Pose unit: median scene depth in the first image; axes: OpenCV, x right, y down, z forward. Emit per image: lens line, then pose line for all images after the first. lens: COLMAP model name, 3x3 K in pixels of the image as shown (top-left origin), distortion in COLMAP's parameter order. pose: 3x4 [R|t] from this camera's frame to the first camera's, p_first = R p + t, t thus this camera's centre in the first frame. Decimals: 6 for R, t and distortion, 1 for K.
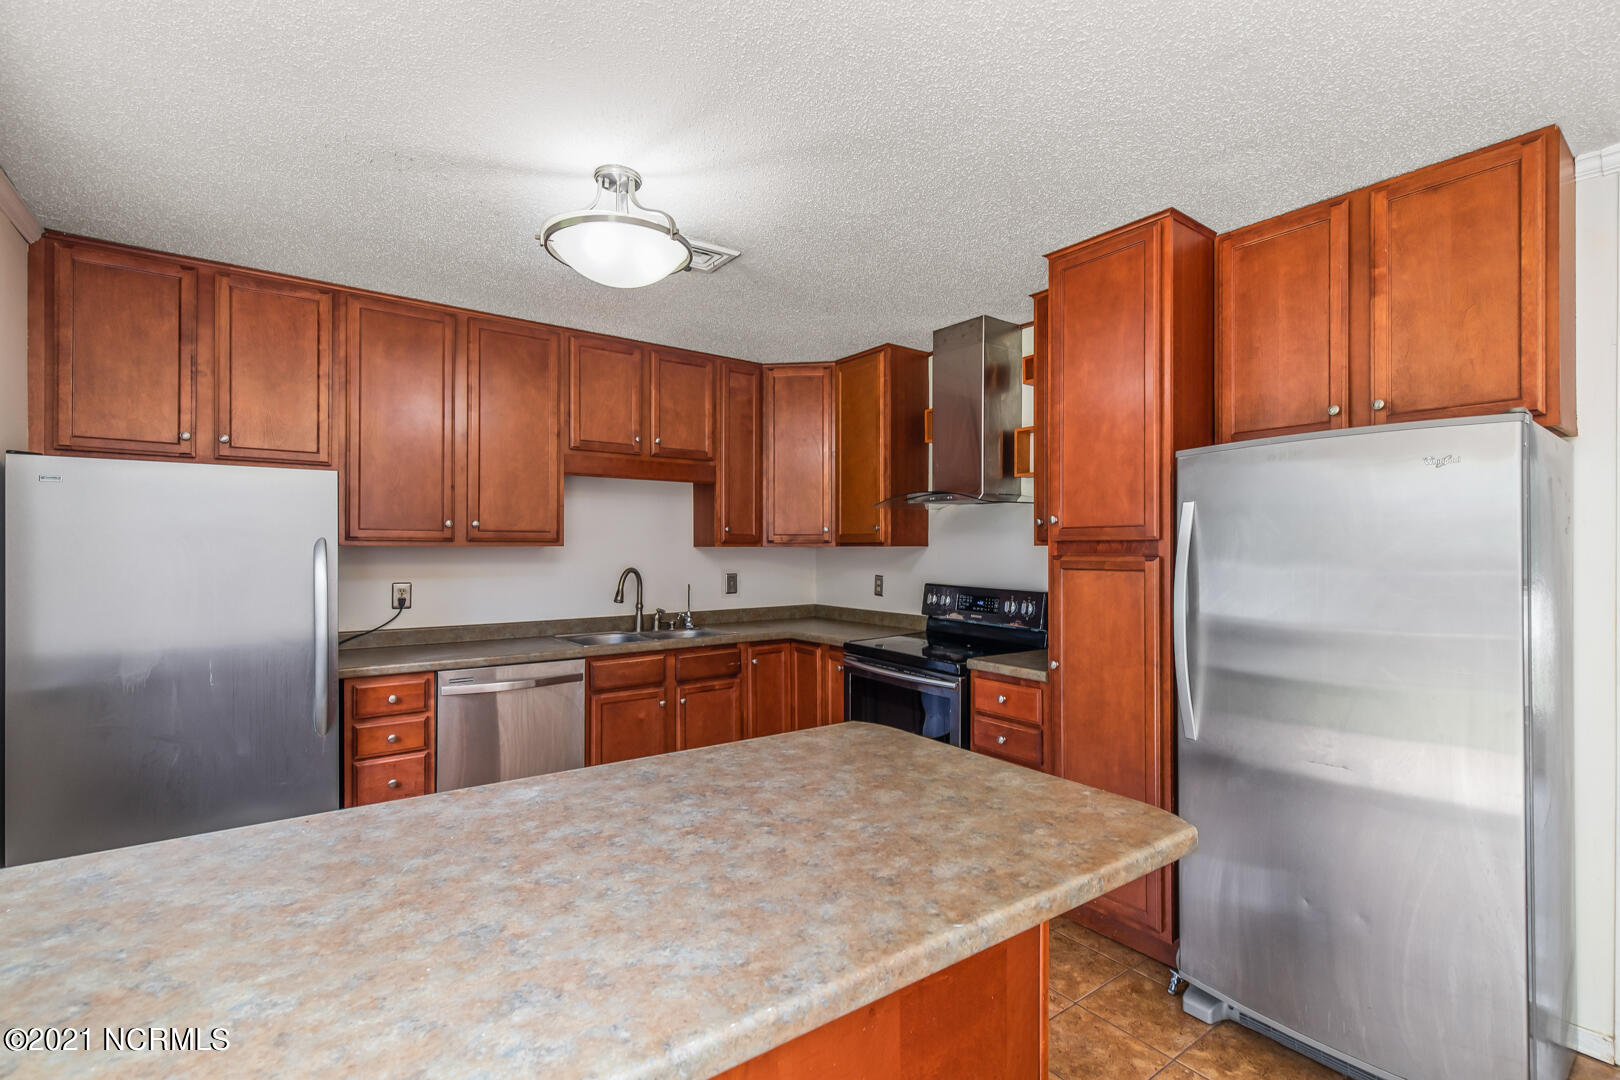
lens RADIAL K [[739.5, 0, 834.1], [0, 739.5, 543.2], [0, 0, 1]] dist [0.011177, -0.002609]
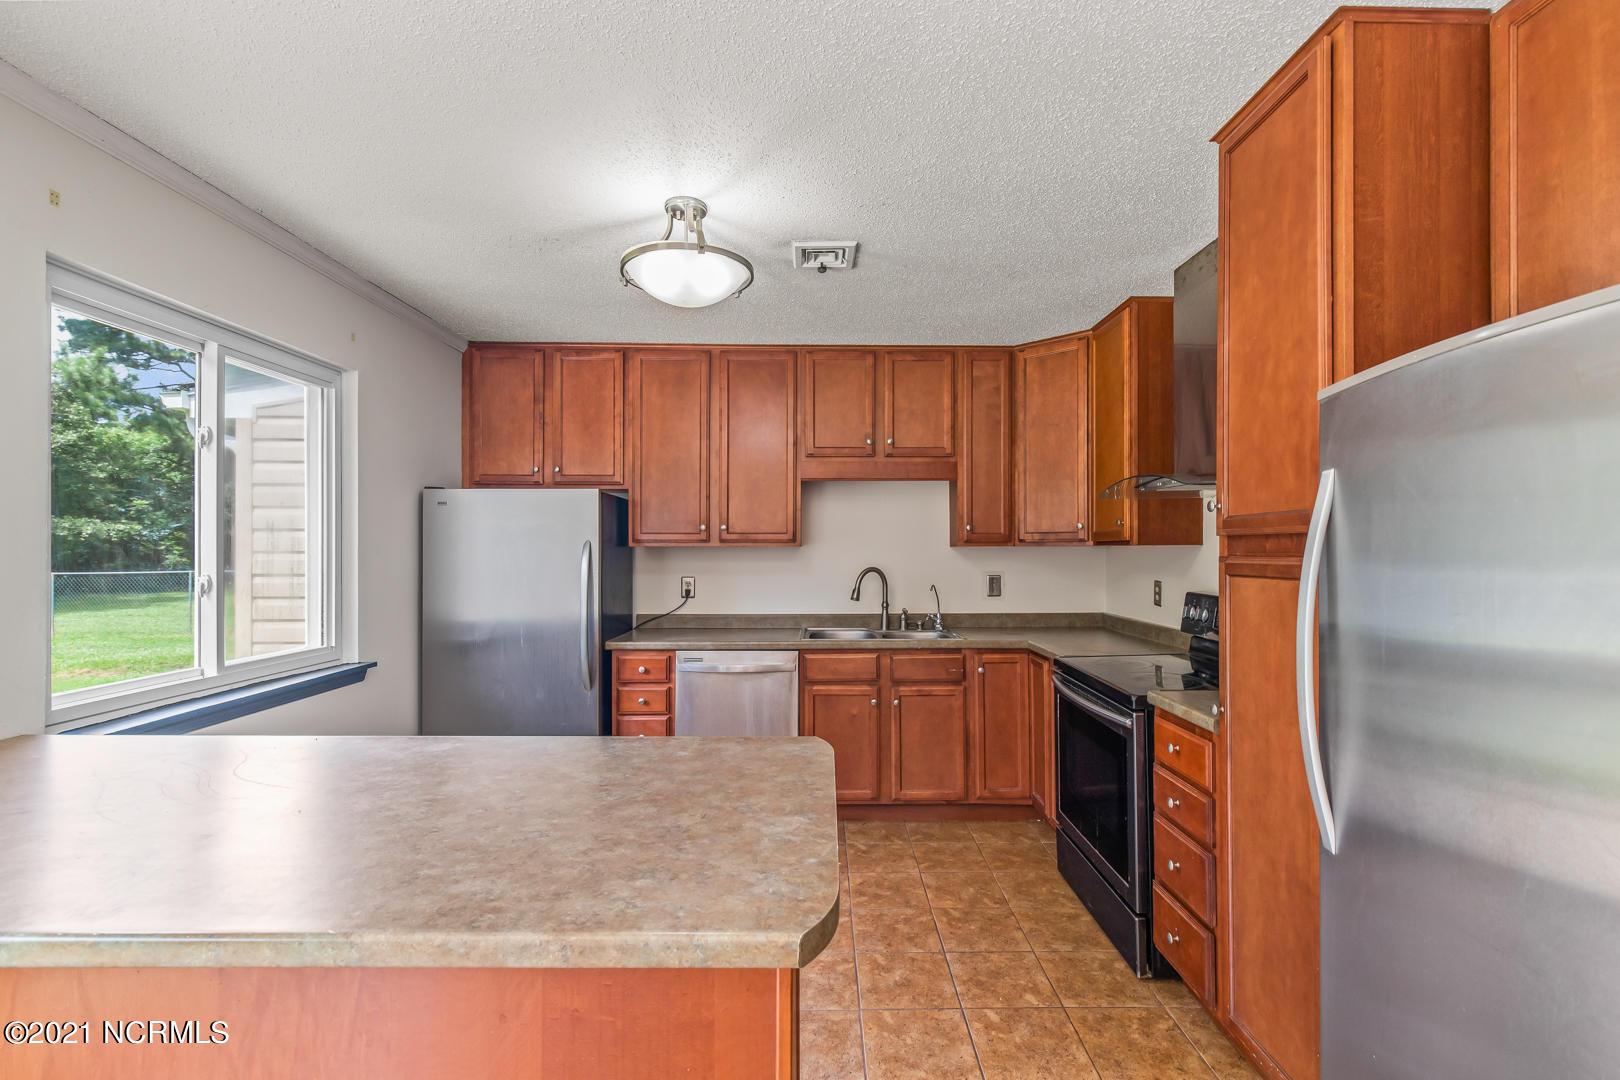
lens RADIAL K [[739.5, 0, 812.9], [0, 739.5, 544.8], [0, 0, 1]] dist [0.011177, -0.002609]
pose [[0.801238, -0.005325, -0.598321, 0.367569], [0.006152, 0.999981, -0.000662, 0.003001], [0.598314, -0.003150, 0.801256, 0.172952]]
